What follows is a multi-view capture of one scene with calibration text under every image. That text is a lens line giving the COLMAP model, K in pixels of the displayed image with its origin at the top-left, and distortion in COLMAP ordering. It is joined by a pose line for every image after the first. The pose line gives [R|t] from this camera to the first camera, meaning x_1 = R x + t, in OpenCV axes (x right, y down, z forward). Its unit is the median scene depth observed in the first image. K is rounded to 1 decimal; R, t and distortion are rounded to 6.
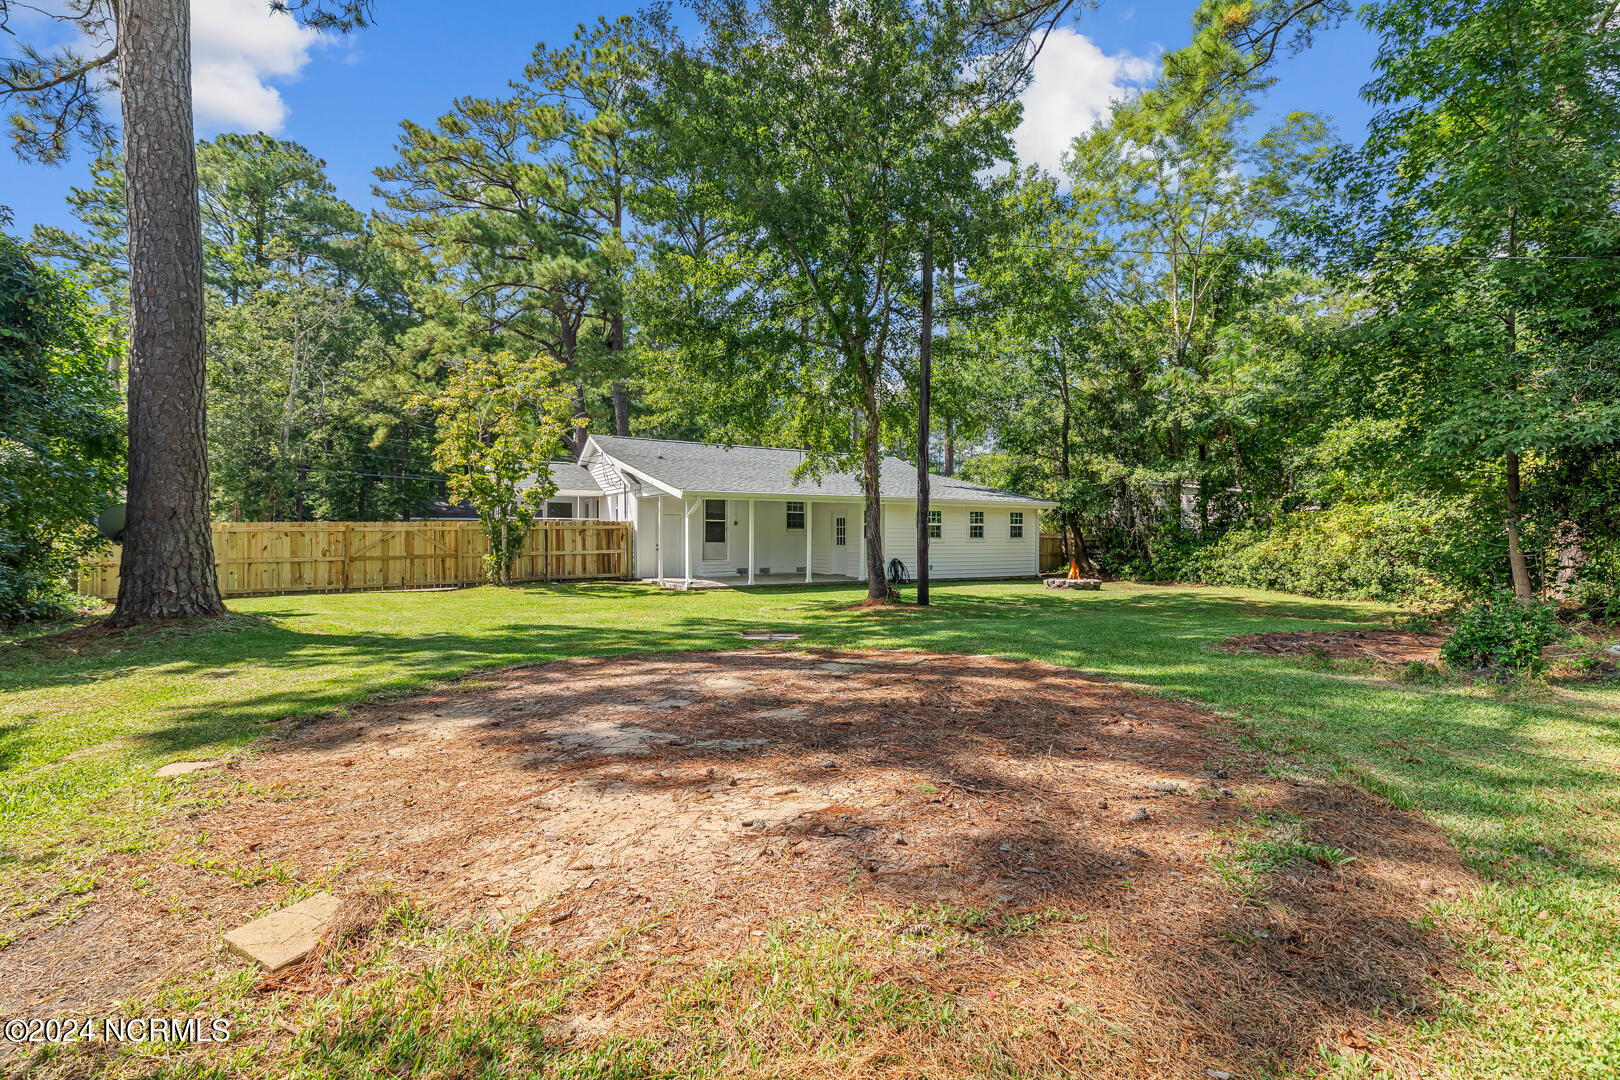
lens RADIAL K [[742.4, 0, 810.6], [0, 742.4, 543.9], [0, 0, 1]] dist [-0.005434, -0.000536]
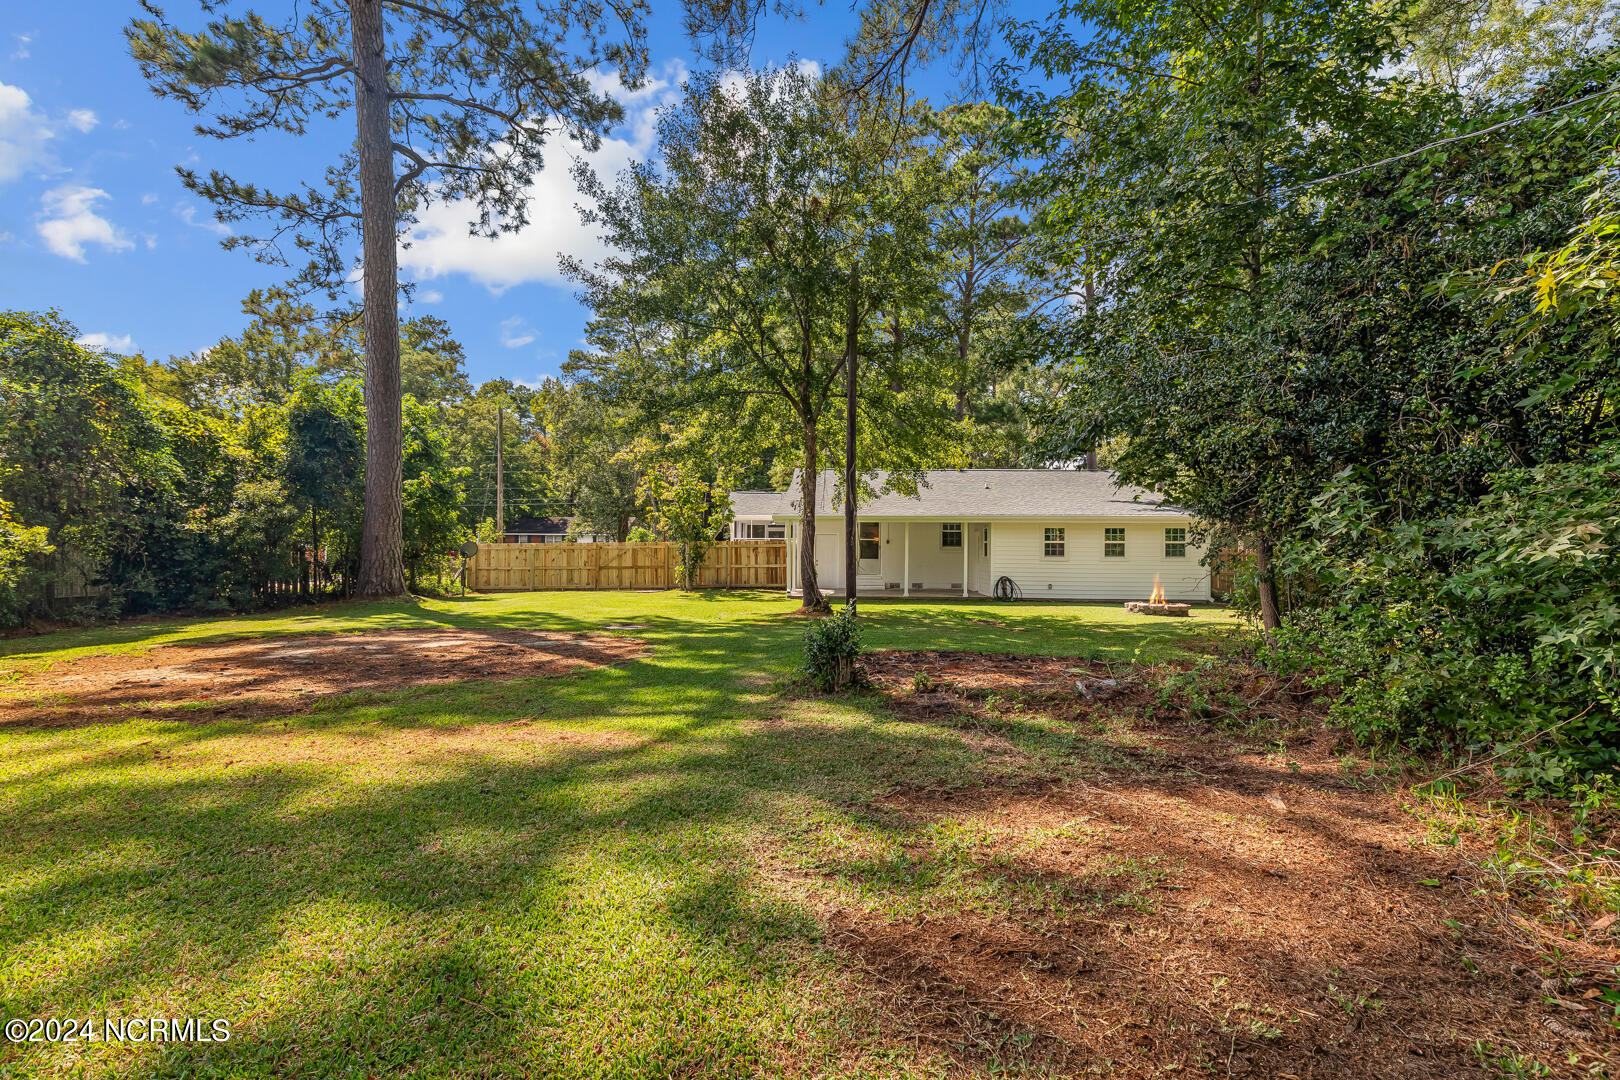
lens RADIAL K [[742.4, 0, 852.2], [0, 742.4, 553.2], [0, 0, 1]] dist [-0.005434, -0.000536]
pose [[0.836503, 0.003702, -0.547950, 0.503757], [-0.010607, 0.999899, -0.009438, 0.000220], [0.547860, 0.013707, 0.836458, 0.050554]]
